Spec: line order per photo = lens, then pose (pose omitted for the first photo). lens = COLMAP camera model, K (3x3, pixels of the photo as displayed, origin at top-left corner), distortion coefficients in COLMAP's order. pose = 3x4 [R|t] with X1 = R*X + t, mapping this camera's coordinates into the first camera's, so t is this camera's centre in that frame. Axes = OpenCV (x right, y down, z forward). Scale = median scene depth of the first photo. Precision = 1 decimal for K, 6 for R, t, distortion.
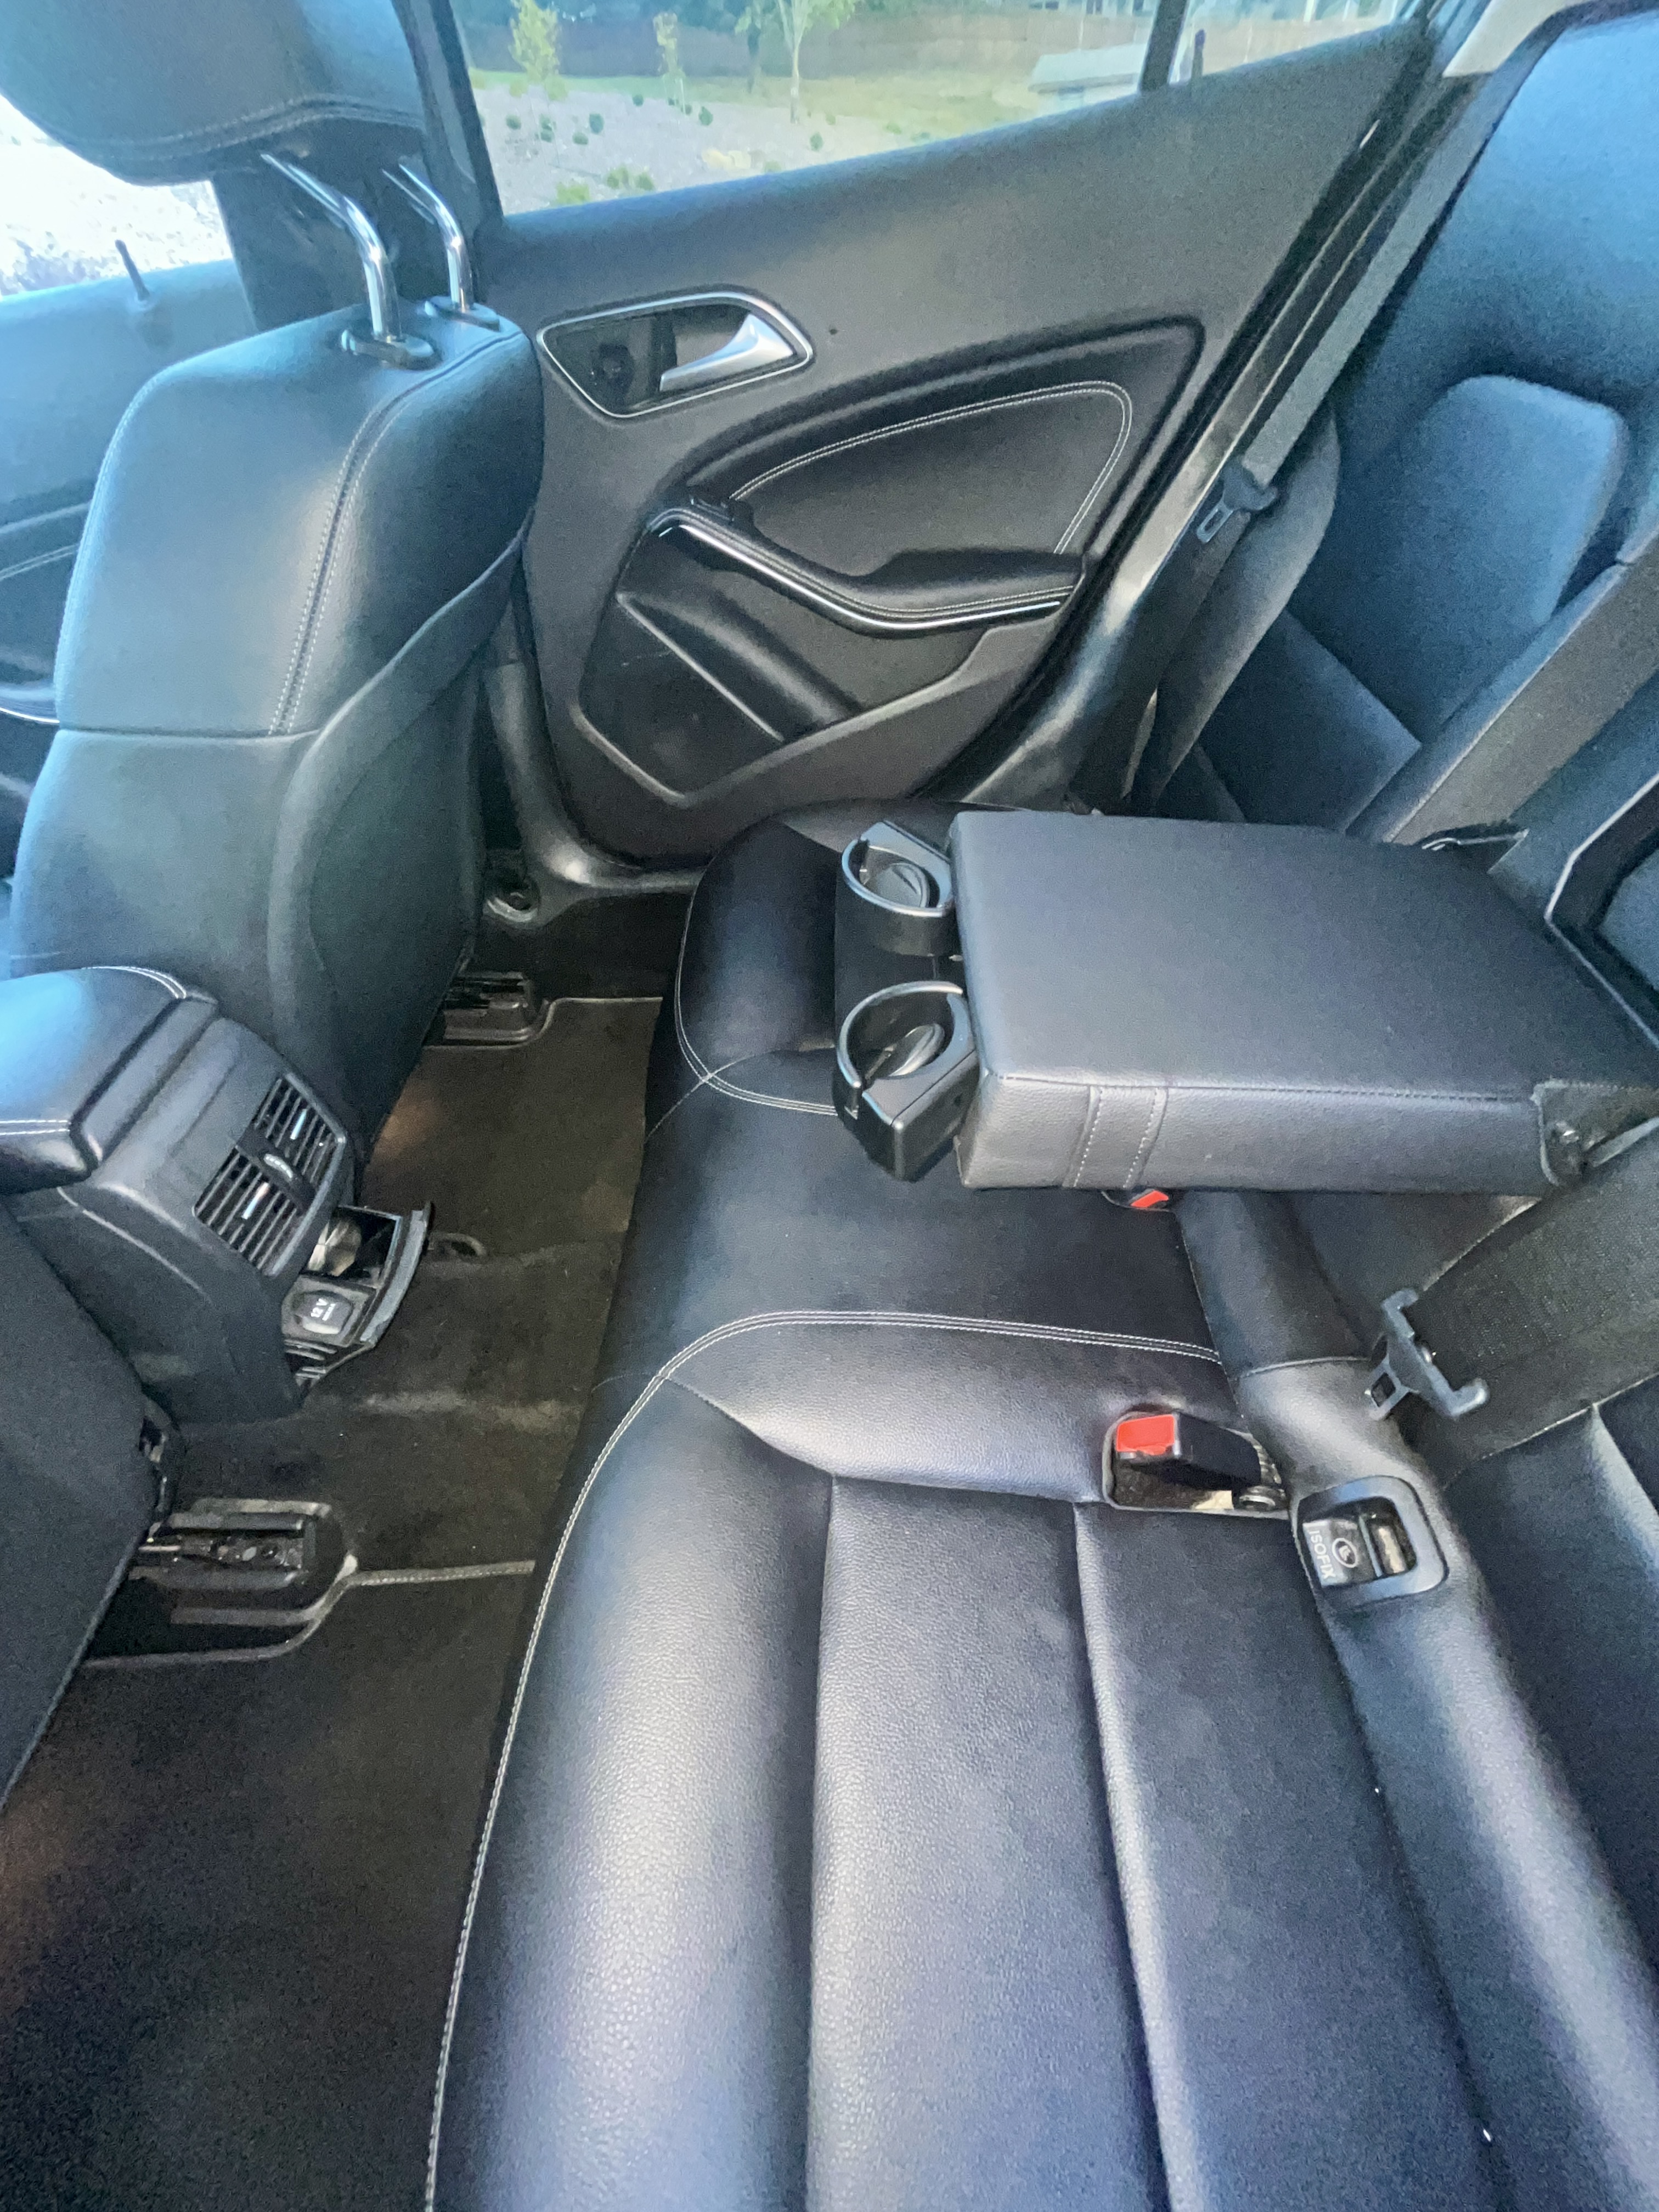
lens RADIAL K [[888.5, 0, 829.5], [0, 888.5, 1106.0], [0, 0, 1]] dist [-0.003771, -0.000346]
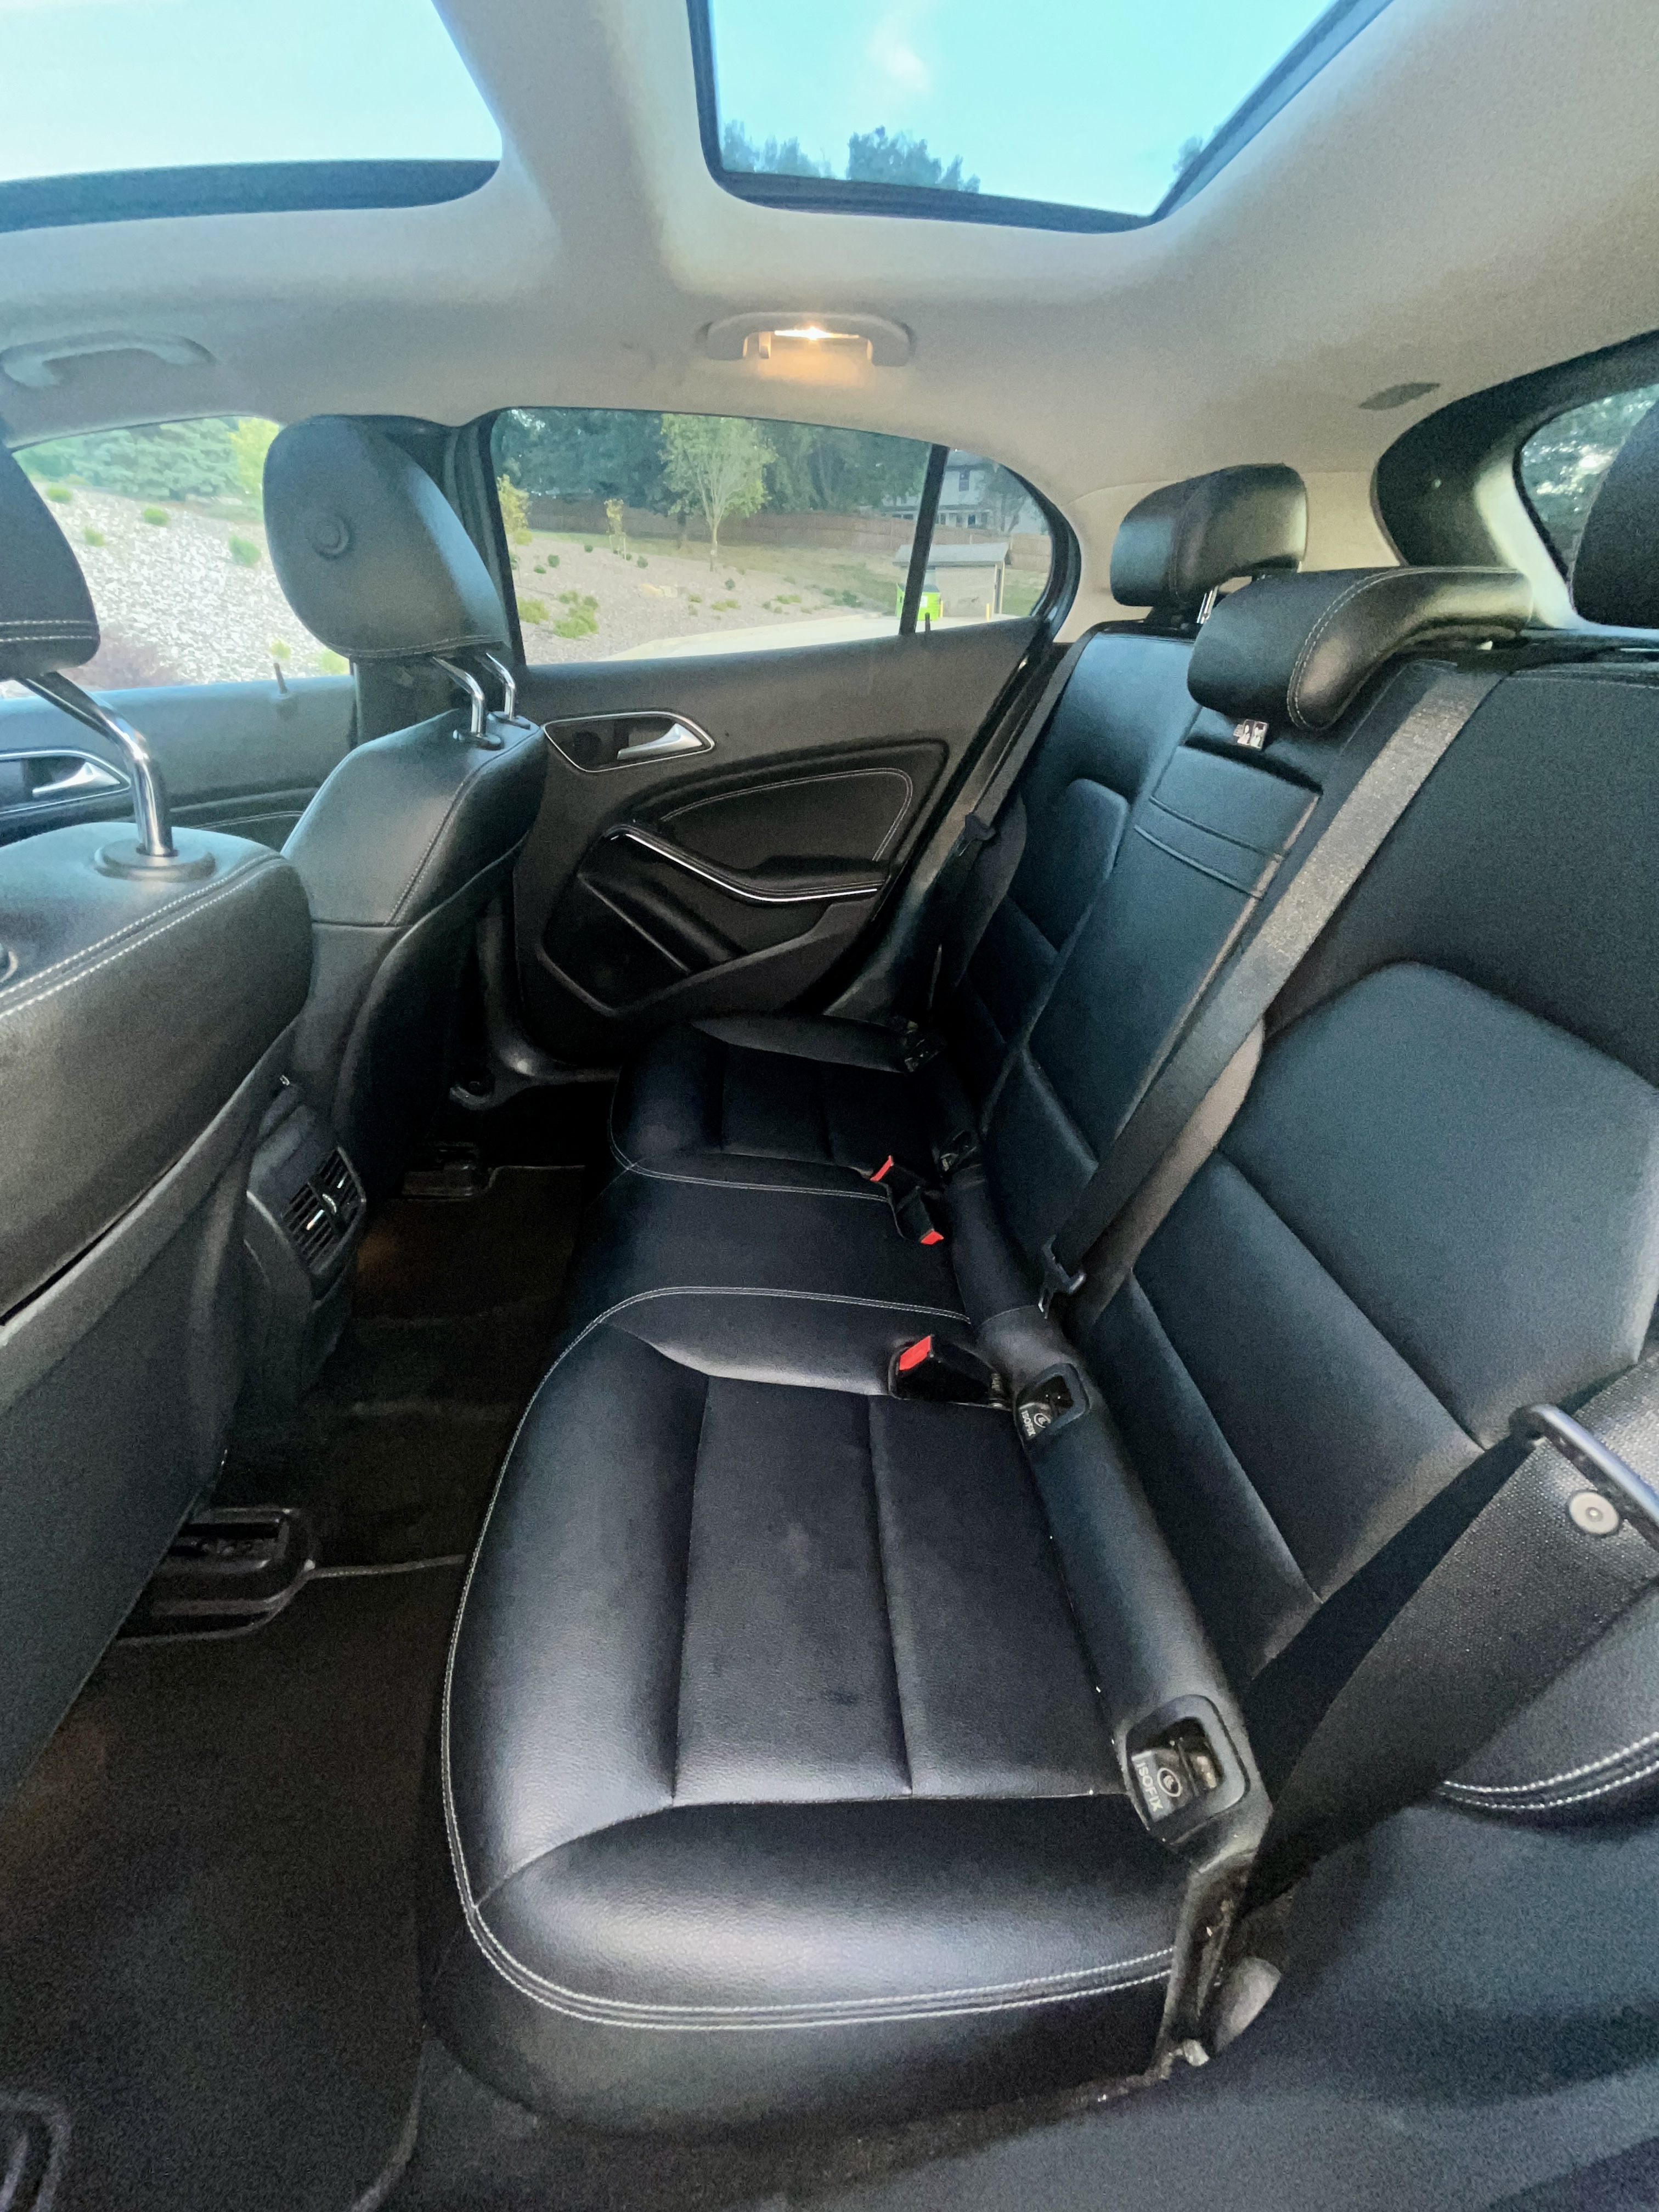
lens RADIAL K [[888.5, 0, 829.5], [0, 888.5, 1106.0], [0, 0, 1]] dist [-0.003771, -0.000346]
pose [[0.994296, 0.011247, 0.106059, 0.026745], [0.020620, 0.955391, -0.294624, 0.281232], [-0.104641, 0.295130, 0.949710, -0.393712]]
